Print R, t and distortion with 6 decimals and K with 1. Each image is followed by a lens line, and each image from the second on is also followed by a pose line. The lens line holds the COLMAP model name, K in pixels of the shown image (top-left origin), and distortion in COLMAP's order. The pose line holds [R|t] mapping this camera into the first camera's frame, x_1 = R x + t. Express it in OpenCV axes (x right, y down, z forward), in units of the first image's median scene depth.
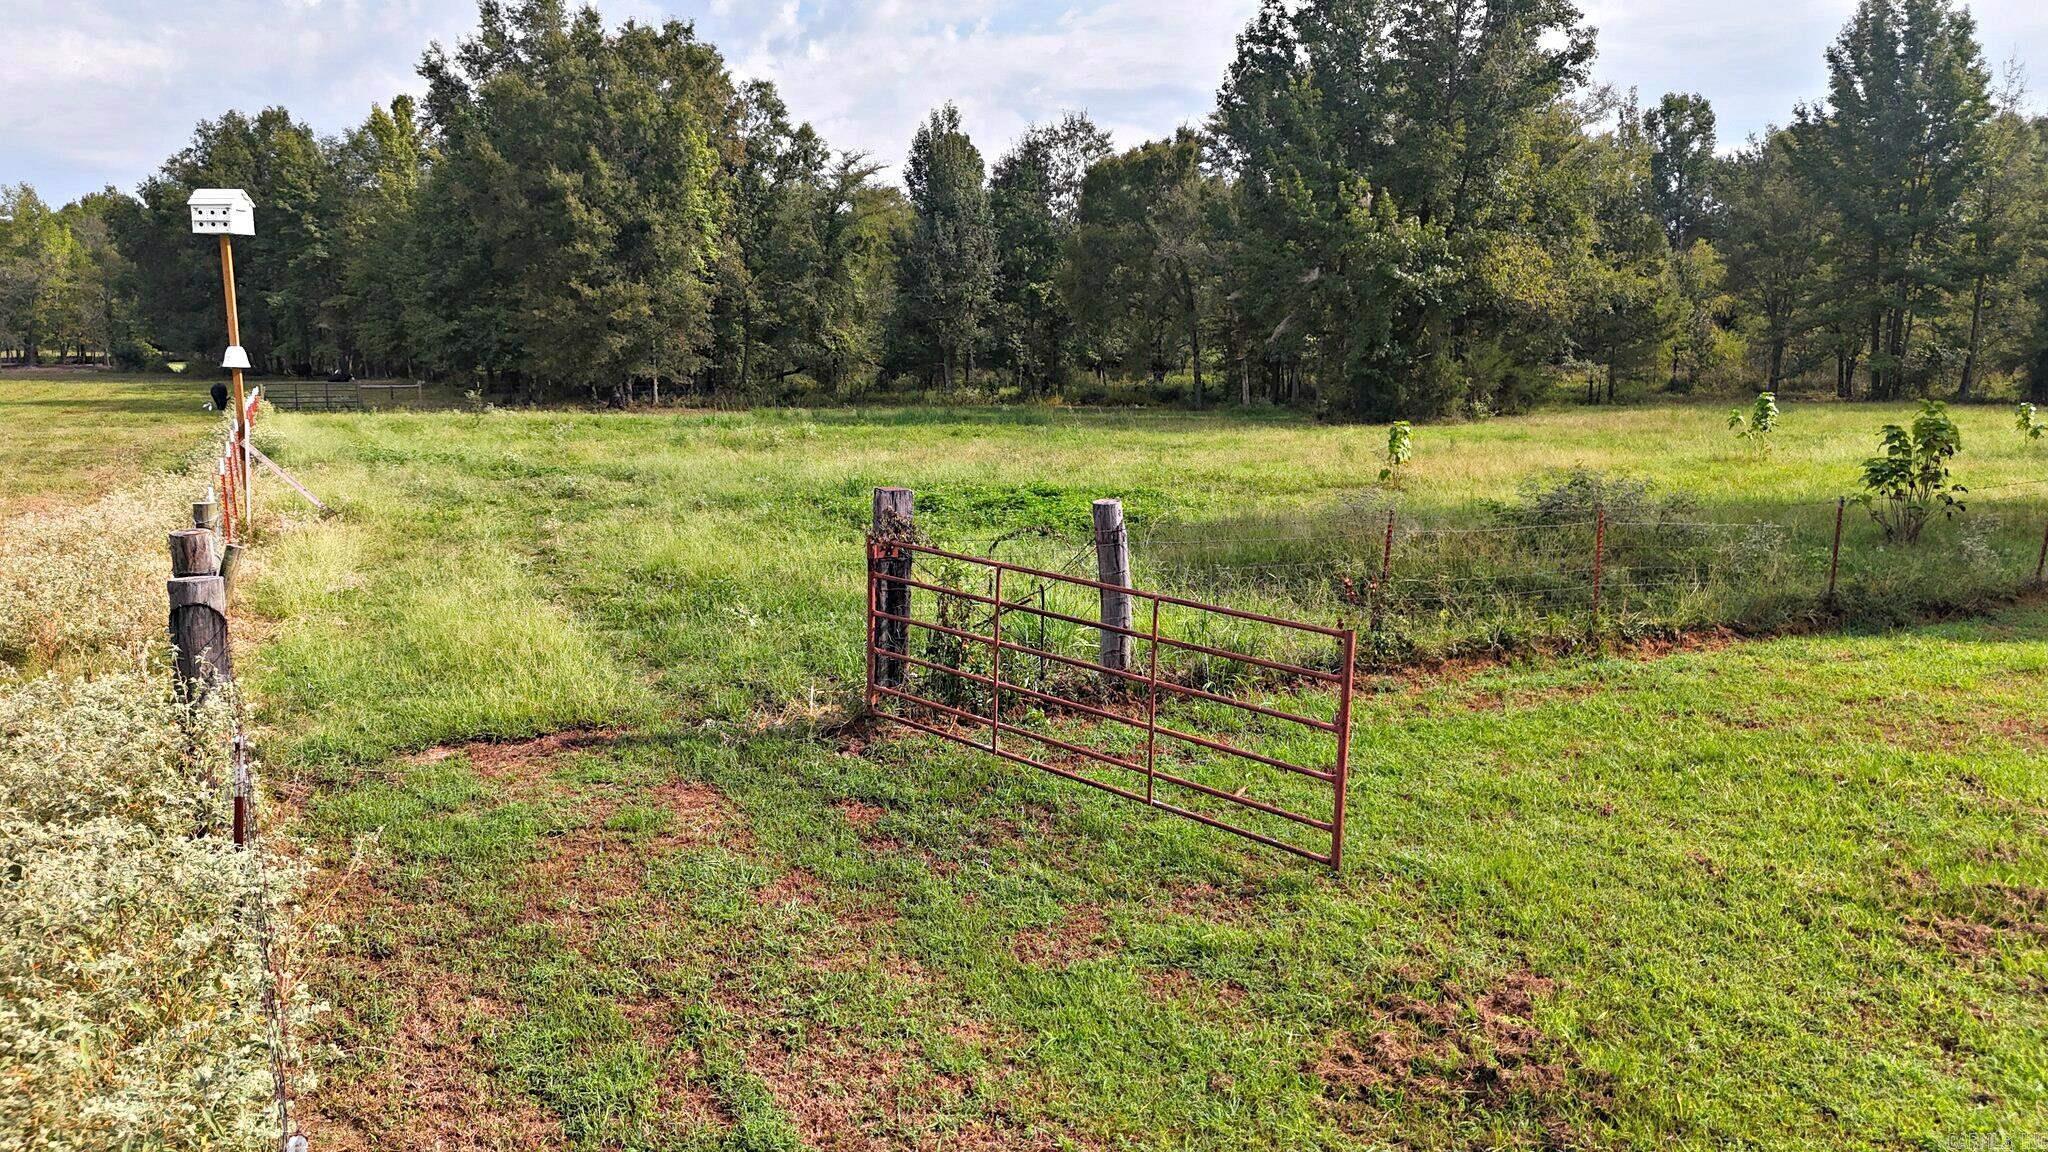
lens RADIAL K [[1505.8, 0, 1031.0], [0, 1505.8, 567.2], [0, 0, 1]] dist [0.098787, -0.131456]
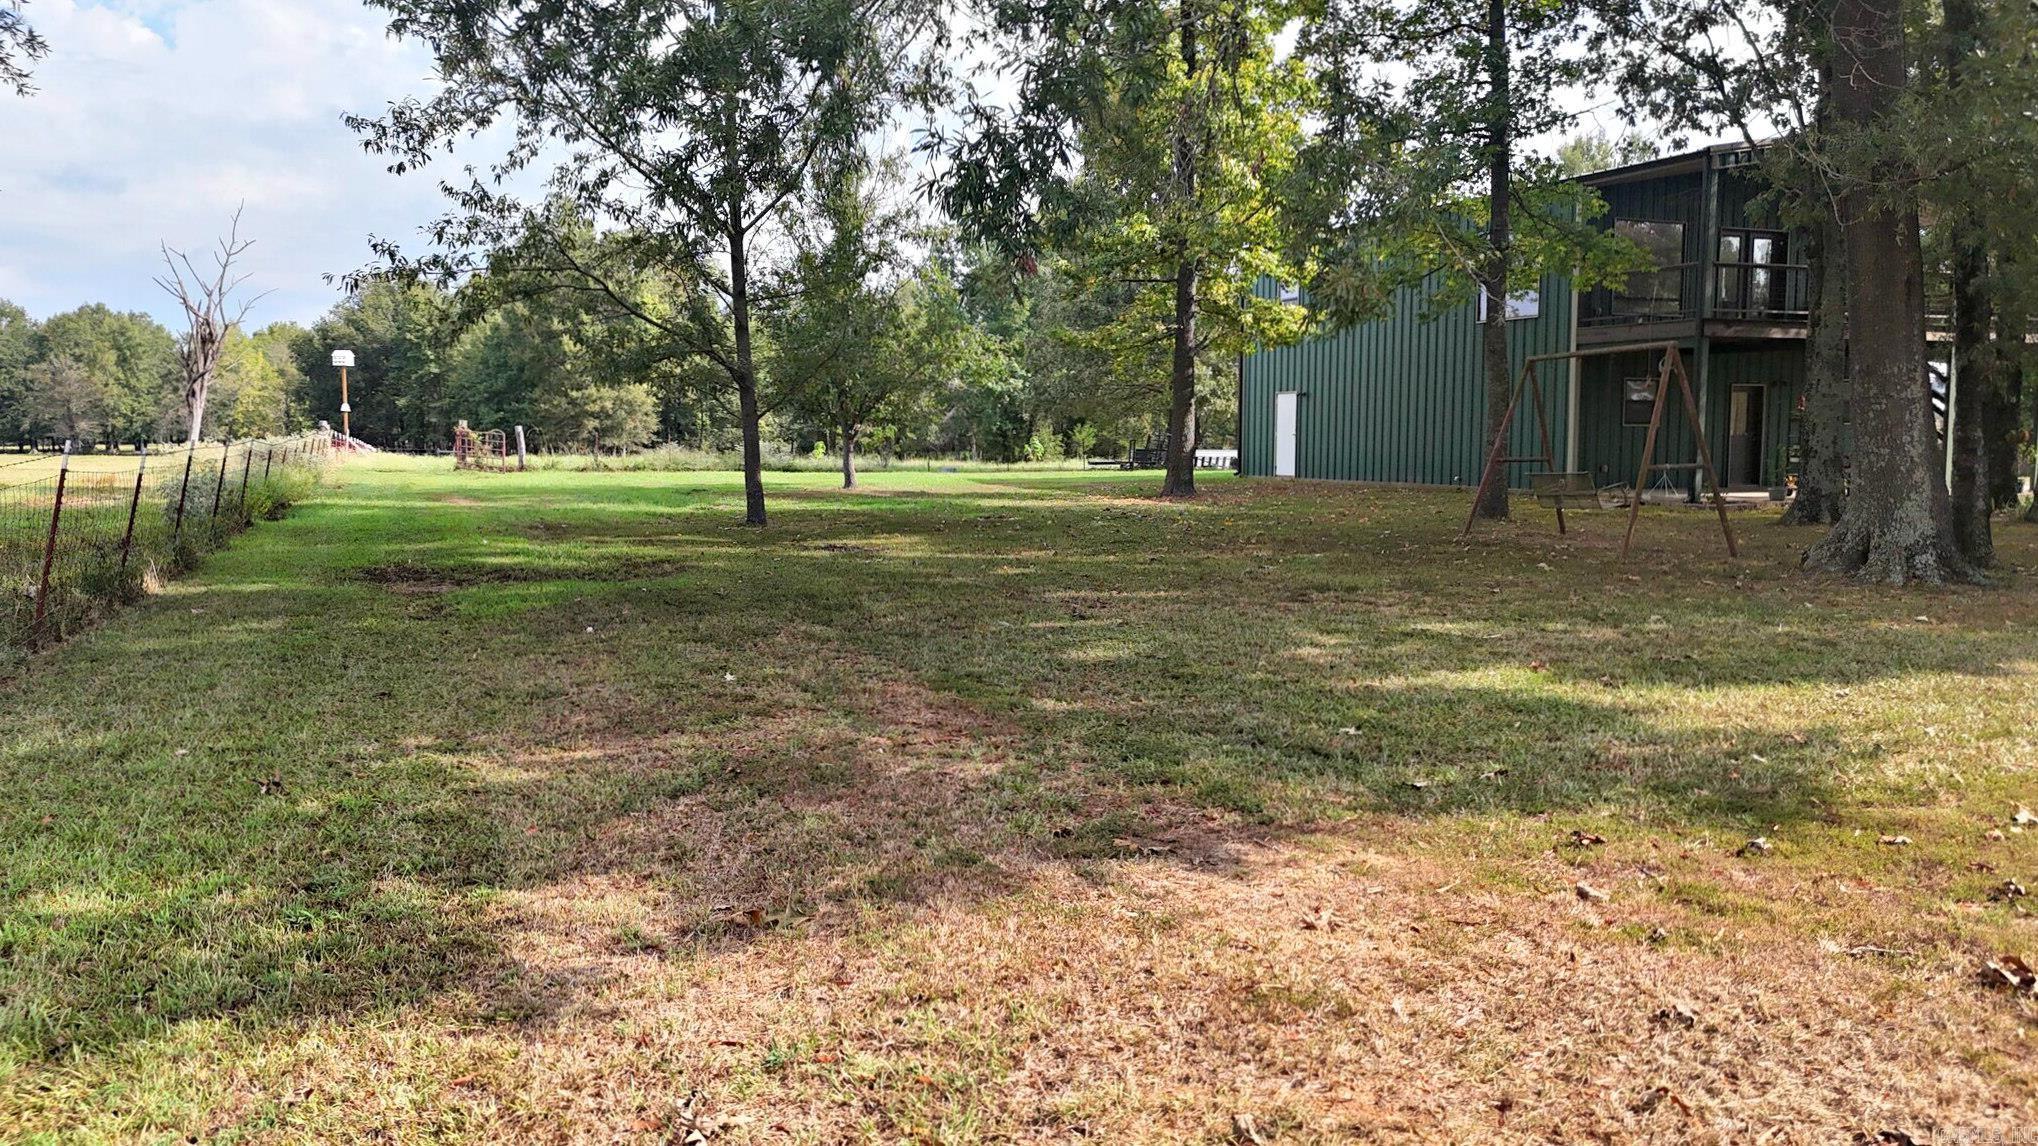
lens RADIAL K [[1498.4, 0, 1026.0], [0, 1498.4, 564.2], [0, 0, 1]] dist [0.098787, -0.131456]
pose [[0.996539, 0.006306, -0.082888, 0.294608], [-0.012174, 0.997440, -0.070470, 0.099063], [0.082231, 0.071235, 0.994064, -0.501969]]
